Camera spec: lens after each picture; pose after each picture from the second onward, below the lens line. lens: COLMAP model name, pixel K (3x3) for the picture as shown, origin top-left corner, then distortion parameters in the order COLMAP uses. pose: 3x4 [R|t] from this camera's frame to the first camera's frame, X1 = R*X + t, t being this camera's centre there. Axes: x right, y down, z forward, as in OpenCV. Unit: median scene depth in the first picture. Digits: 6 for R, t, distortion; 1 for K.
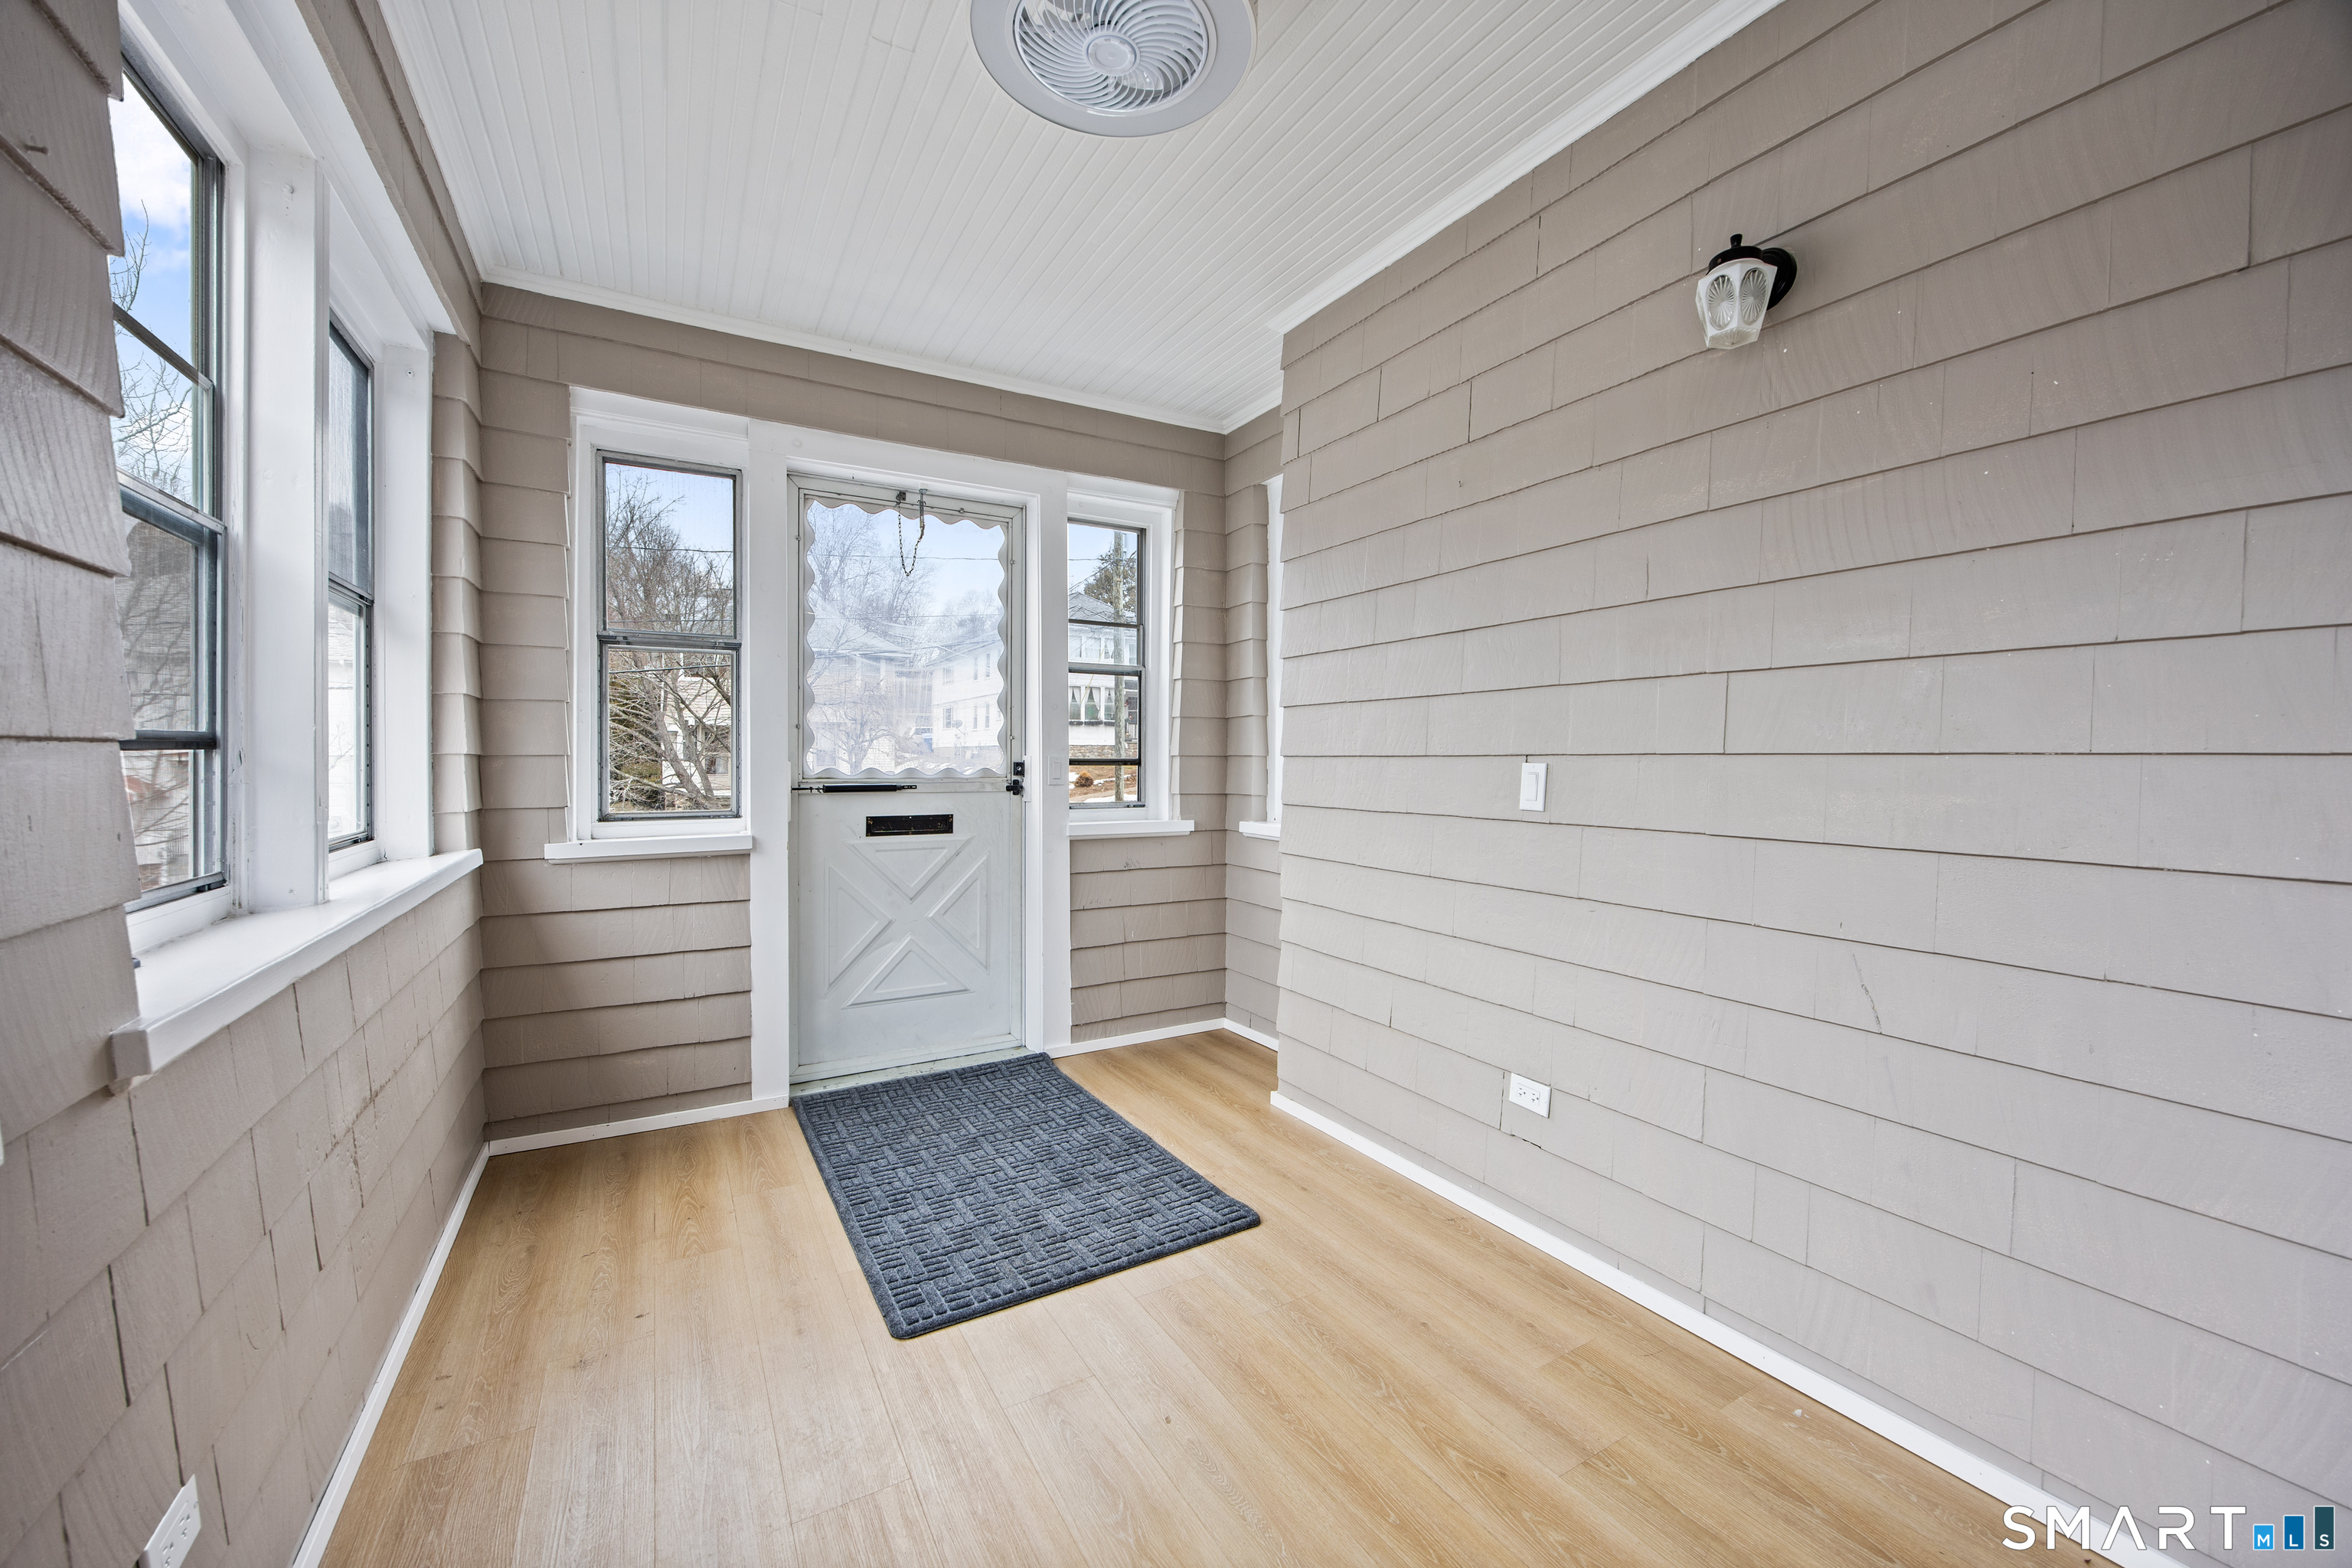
lens RADIAL K [[937.1, 0, 1177.5], [0, 937.1, 768.8], [0, 0, 1]] dist [-0.002128, -0.000125]
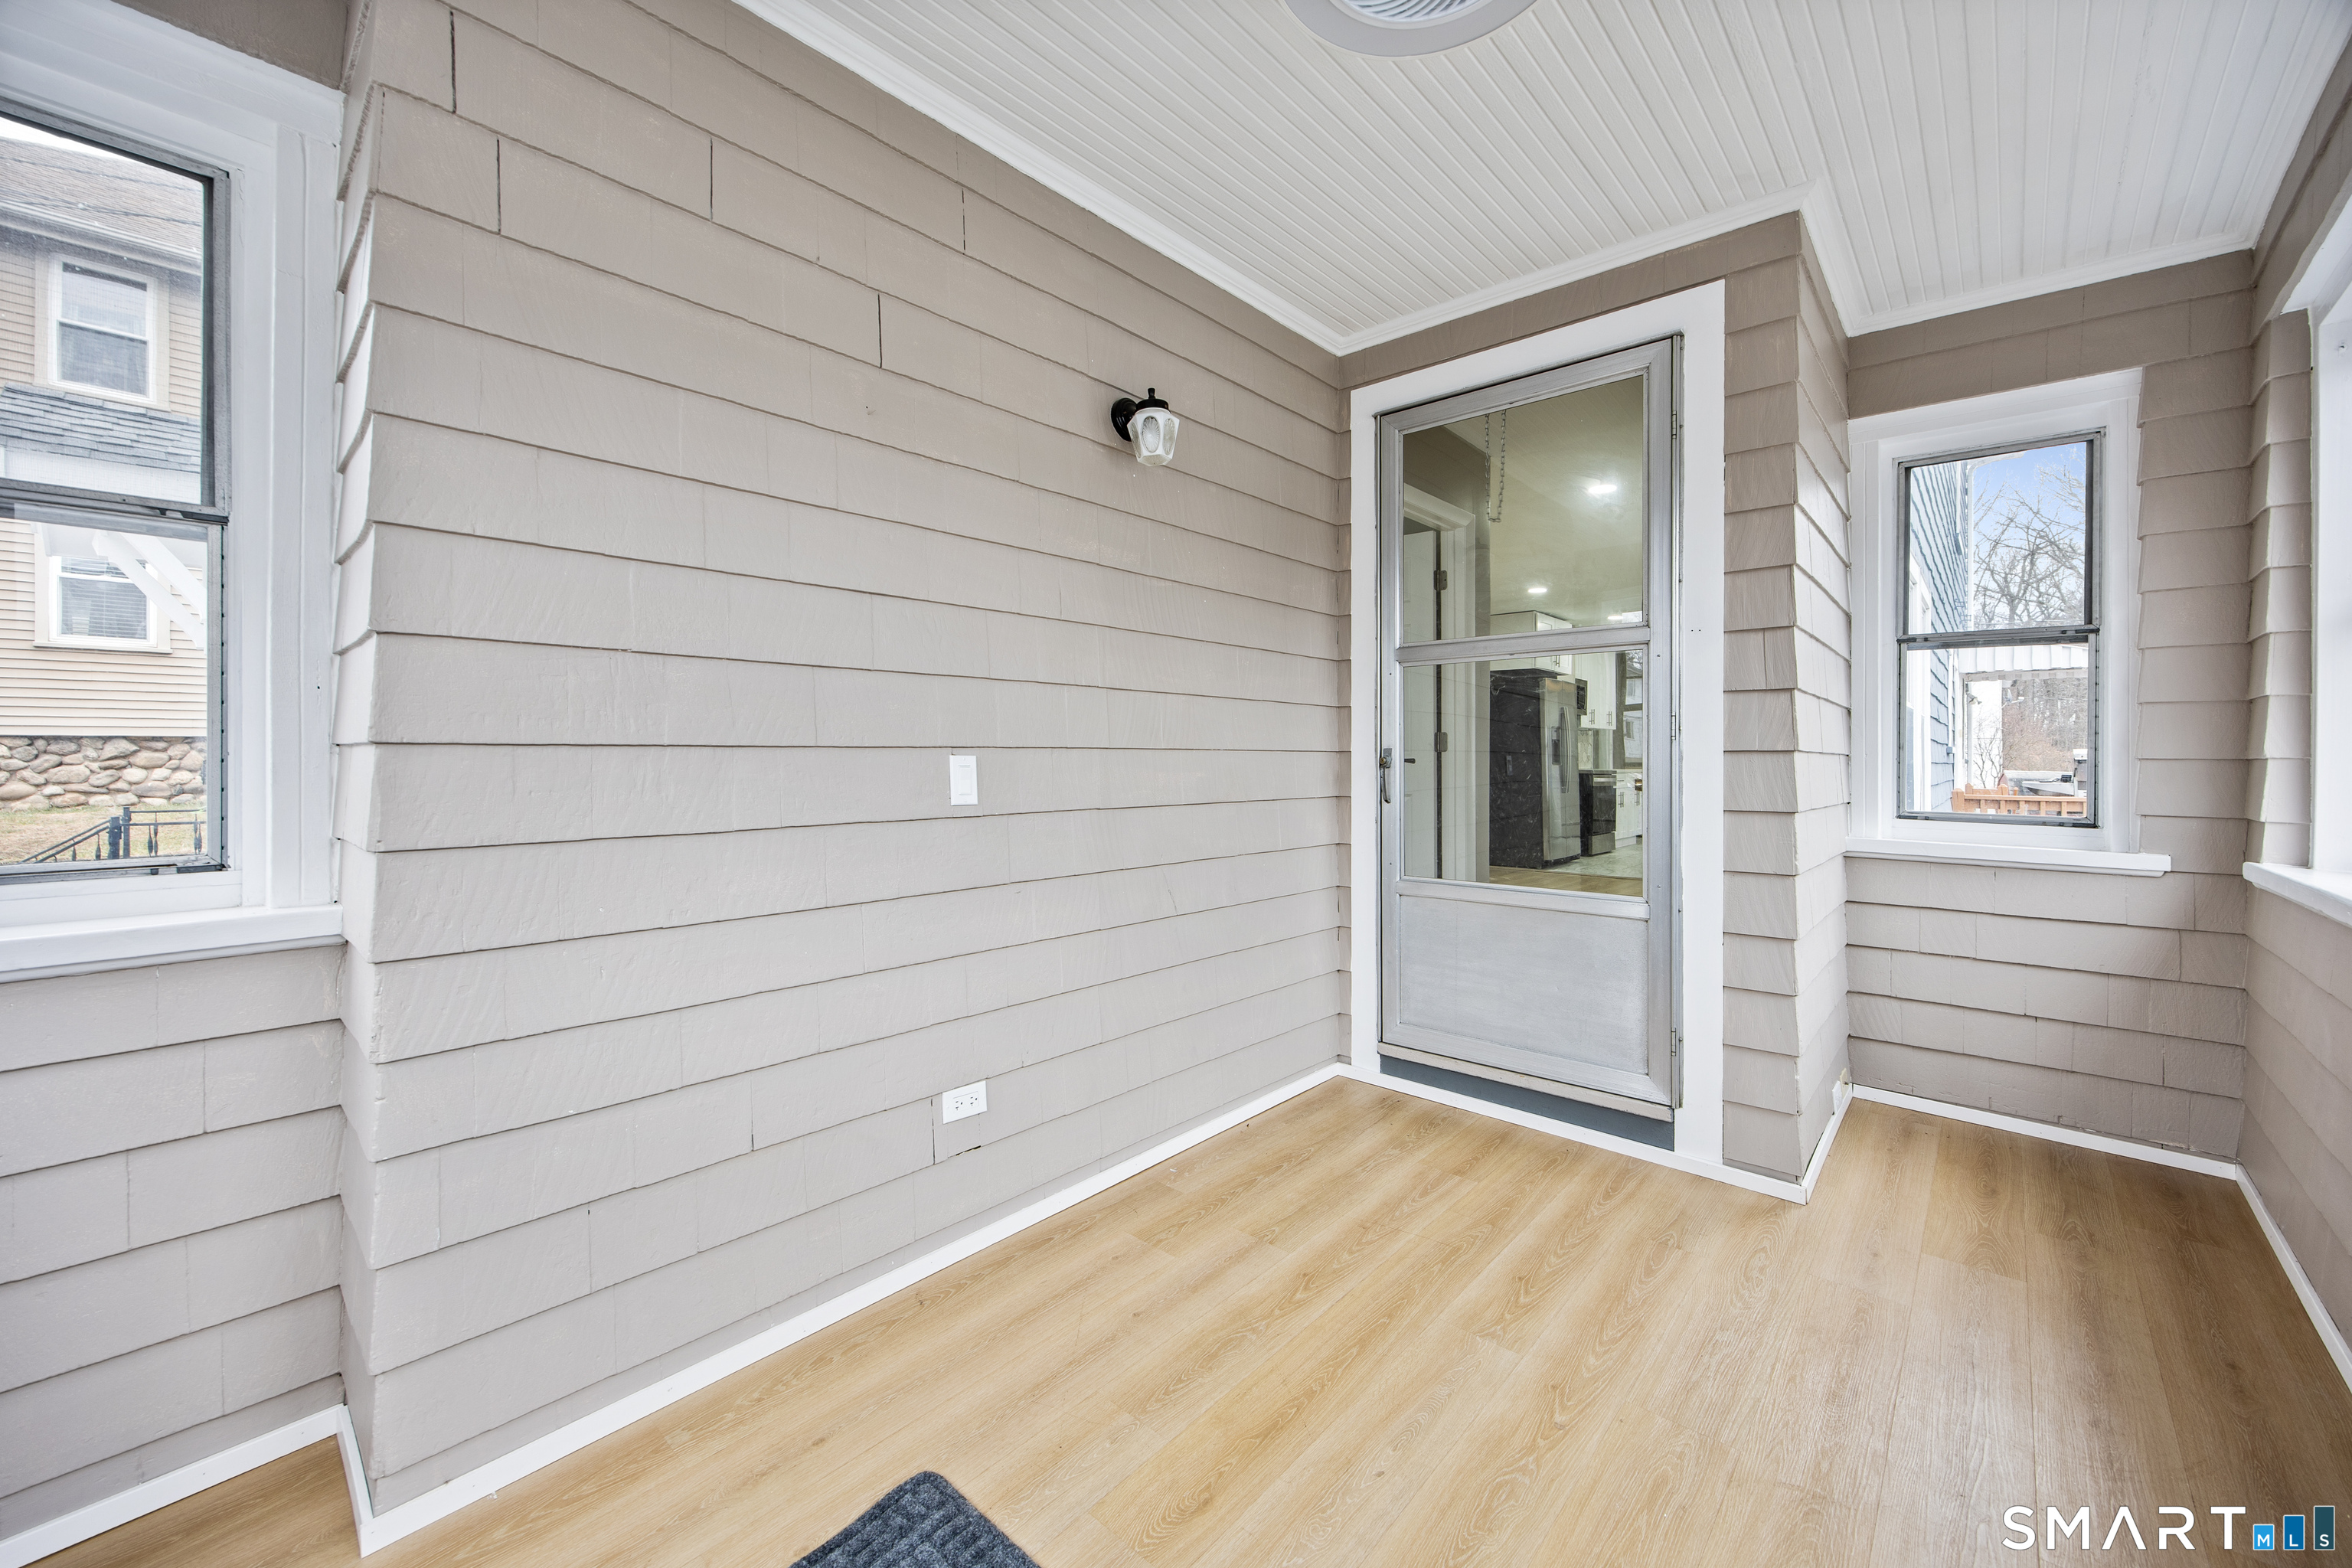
lens RADIAL K [[937.1, 0, 1183.2], [0, 937.1, 766.7], [0, 0, 1]] dist [-0.002128, -0.000125]
pose [[-0.333569, -0.008079, 0.942691, -0.621618], [0.015659, 0.999778, 0.014109, -0.004640], [-0.942596, 0.019468, -0.333369, 1.146191]]
